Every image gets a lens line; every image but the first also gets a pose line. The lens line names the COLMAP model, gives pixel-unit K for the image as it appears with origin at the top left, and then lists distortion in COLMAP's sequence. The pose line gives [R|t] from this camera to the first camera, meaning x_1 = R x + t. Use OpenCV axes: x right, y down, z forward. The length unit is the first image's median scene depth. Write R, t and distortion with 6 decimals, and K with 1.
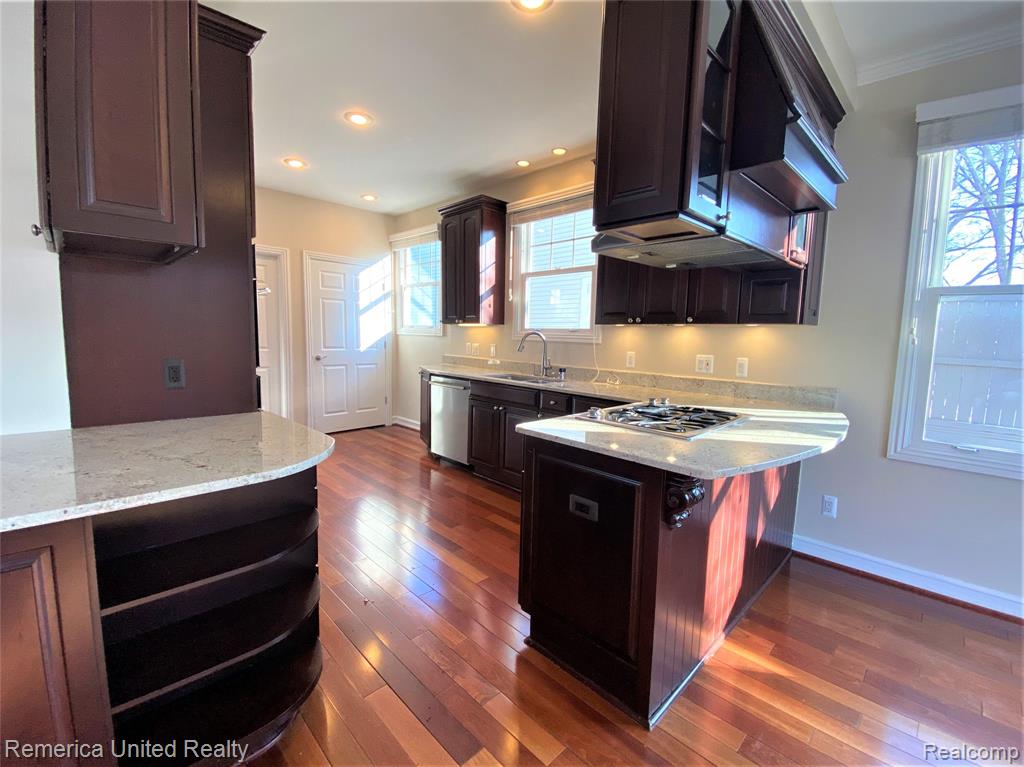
lens RADIAL K [[448.5, 0, 514.1], [0, 448.5, 380.3], [0, 0, 1]] dist [-0.001743, -0.006156]
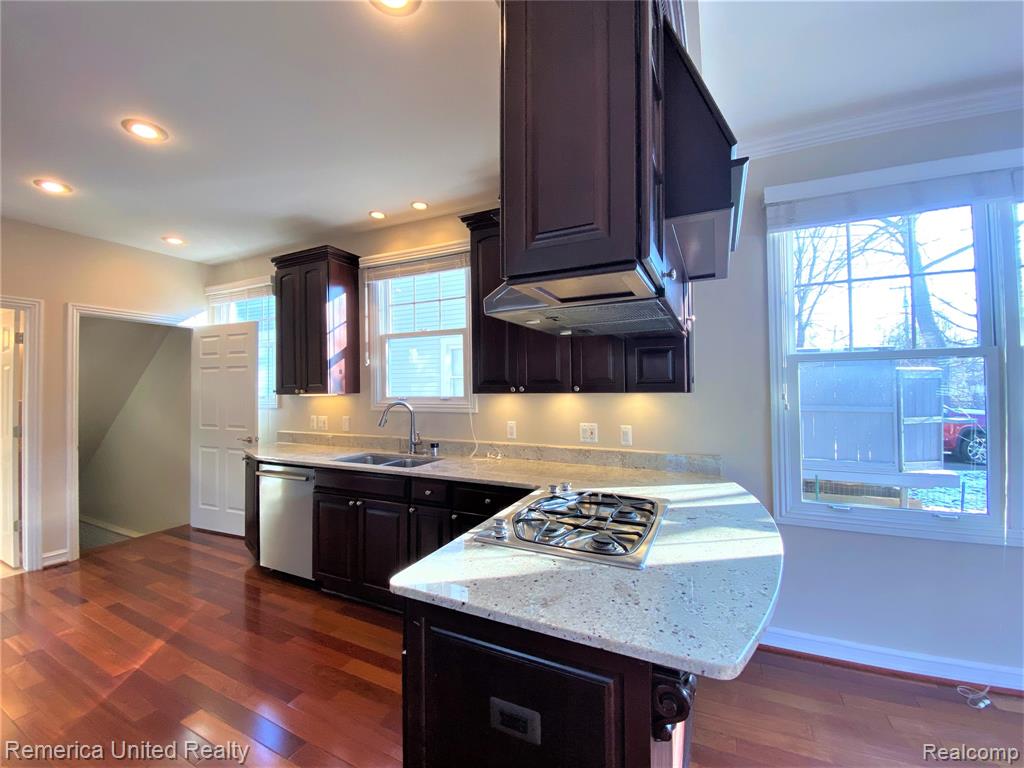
lens RADIAL K [[419.9, 0, 516.3], [0, 419.9, 380.4], [0, 0, 1]] dist [-0.001561, -0.010571]
pose [[0.941481, -0.027230, 0.335965, -0.010602], [0.067345, 0.991831, -0.108337, -0.052205], [-0.330270, 0.124623, 0.935623, 0.181740]]
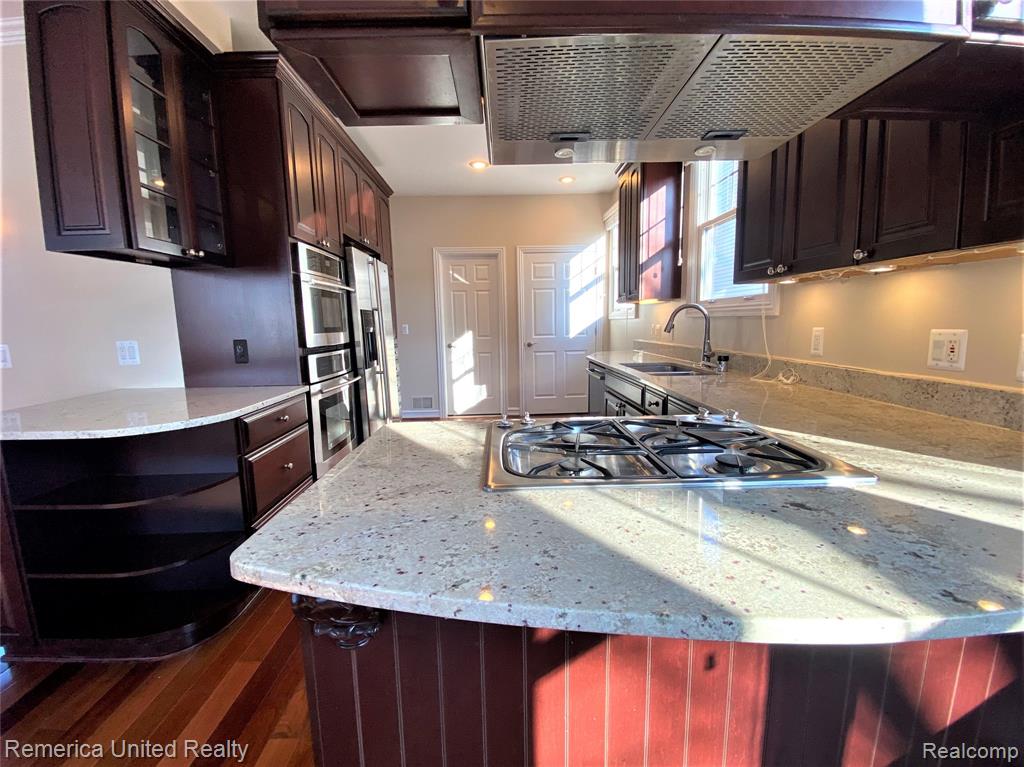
lens RADIAL K [[419.9, 0, 503.3], [0, 419.9, 393.1], [0, 0, 1]] dist [-0.001561, -0.010571]
pose [[0.723913, 0.074378, -0.685870, 0.334580], [-0.033913, 0.996806, 0.072302, -0.005440], [0.689057, -0.029081, 0.724124, 0.315141]]
